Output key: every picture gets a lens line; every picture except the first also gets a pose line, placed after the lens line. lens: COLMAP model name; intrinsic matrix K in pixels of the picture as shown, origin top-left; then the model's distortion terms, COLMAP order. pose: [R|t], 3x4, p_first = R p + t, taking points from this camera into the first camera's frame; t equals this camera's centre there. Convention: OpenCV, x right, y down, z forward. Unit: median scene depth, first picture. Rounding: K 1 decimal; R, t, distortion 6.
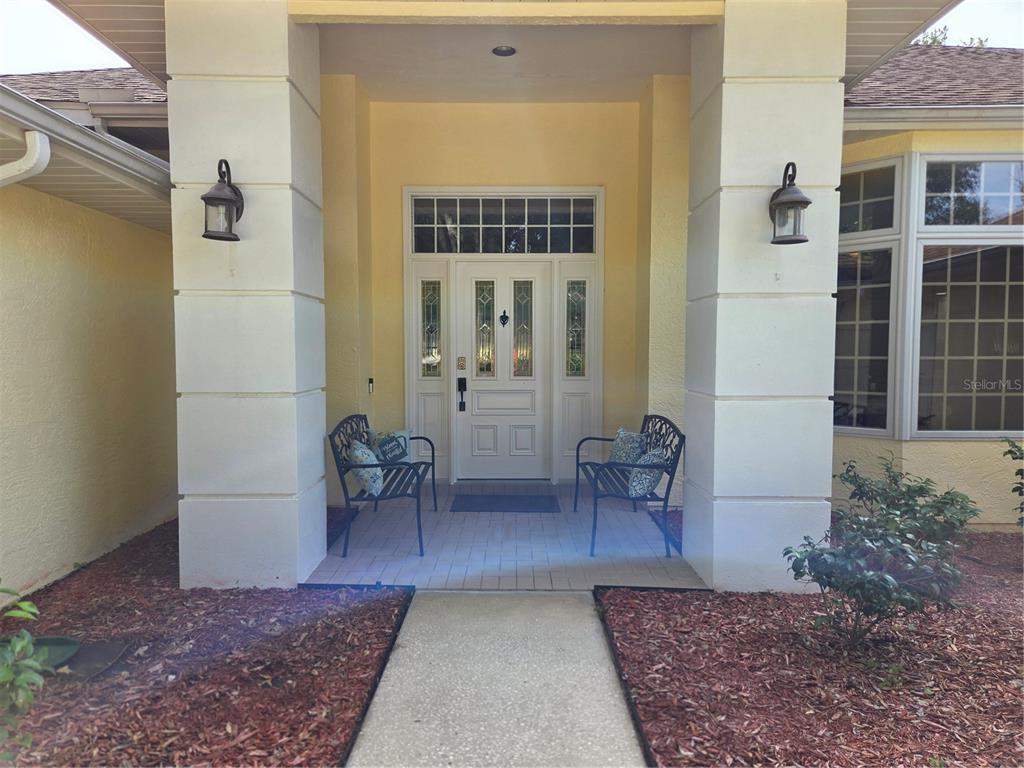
lens RADIAL K [[681.3, 0, 516.7], [0, 681.3, 382.0], [0, 0, 1]] dist [0.068438, -0.053754]
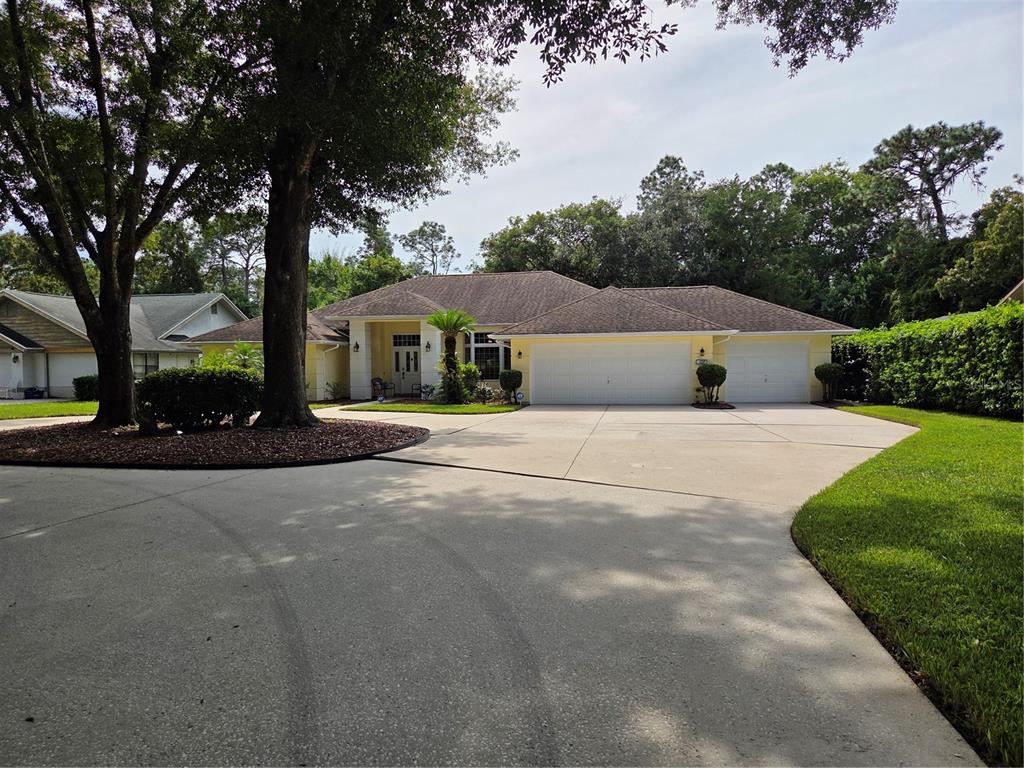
lens RADIAL K [[681.9, 0, 506.1], [0, 681.9, 385.3], [0, 0, 1]] dist [0.072878, -0.051781]
pose [[0.981915, -0.005559, -0.189239, 1.549629], [0.001958, 0.999813, -0.019216, 0.181733], [0.189311, 0.018498, 0.981743, -3.596758]]
